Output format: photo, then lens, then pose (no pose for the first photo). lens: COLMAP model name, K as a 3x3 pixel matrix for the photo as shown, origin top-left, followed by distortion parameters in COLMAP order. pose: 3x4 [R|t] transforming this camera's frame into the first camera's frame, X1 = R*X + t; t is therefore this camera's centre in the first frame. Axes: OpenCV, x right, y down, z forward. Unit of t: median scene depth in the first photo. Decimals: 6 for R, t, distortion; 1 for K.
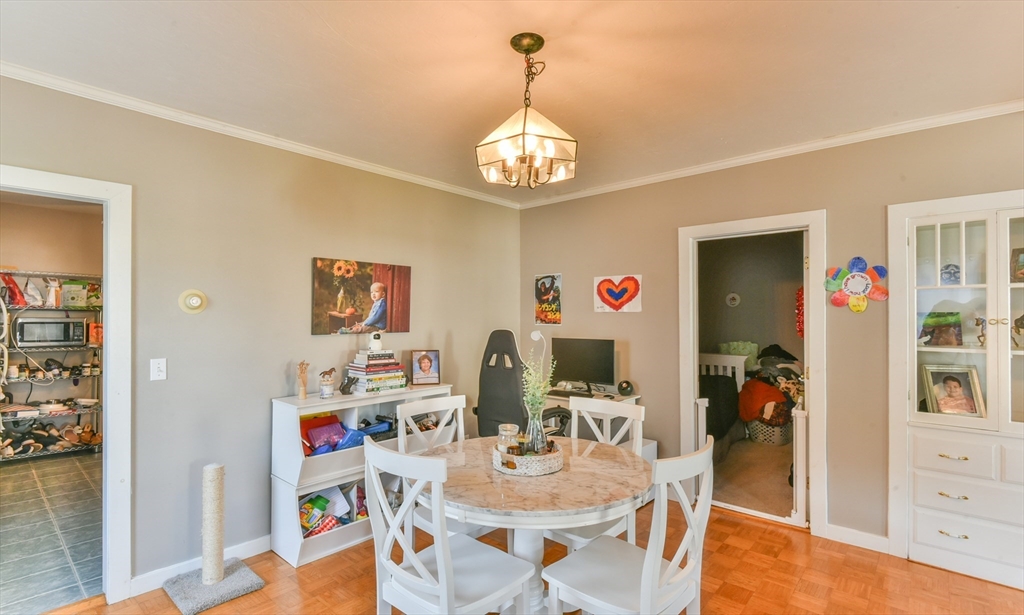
lens RADIAL K [[485.6, 0, 512.0], [0, 485.6, 307.5], [0, 0, 1]] dist [-0.000457, 0.000020]
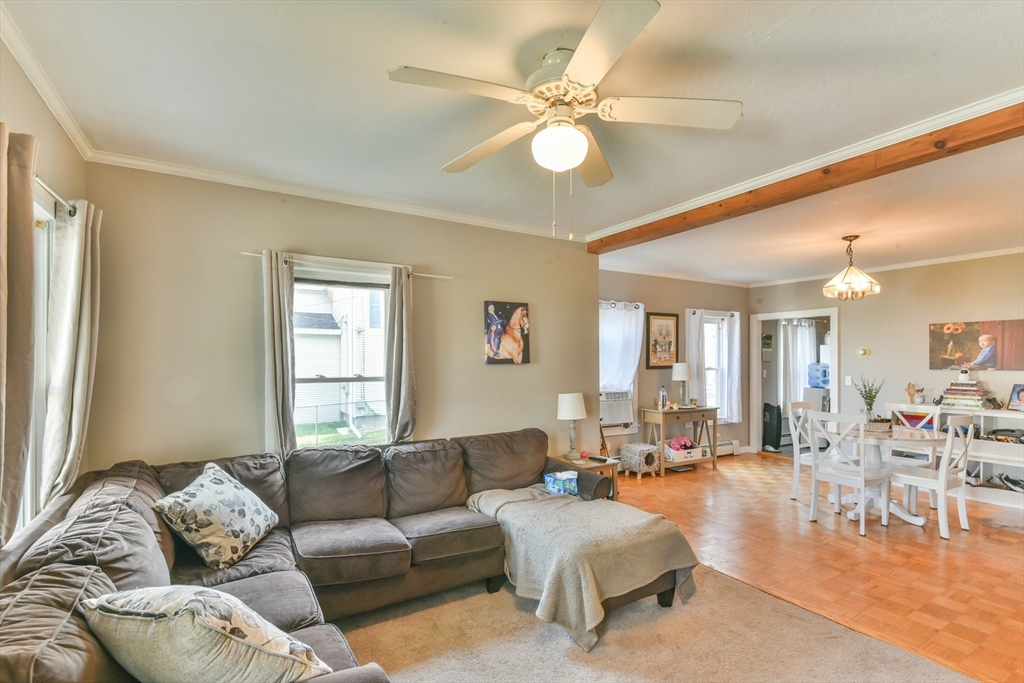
lens RADIAL K [[467.7, 0, 517.9], [0, 467.7, 338.6], [0, 0, 1]] dist [-0.002038, -0.001555]
pose [[-0.293019, -0.045033, -0.955045, 1.522642], [0.015949, 0.998521, -0.051976, 0.009995], [0.955974, -0.030462, -0.291868, 0.091715]]
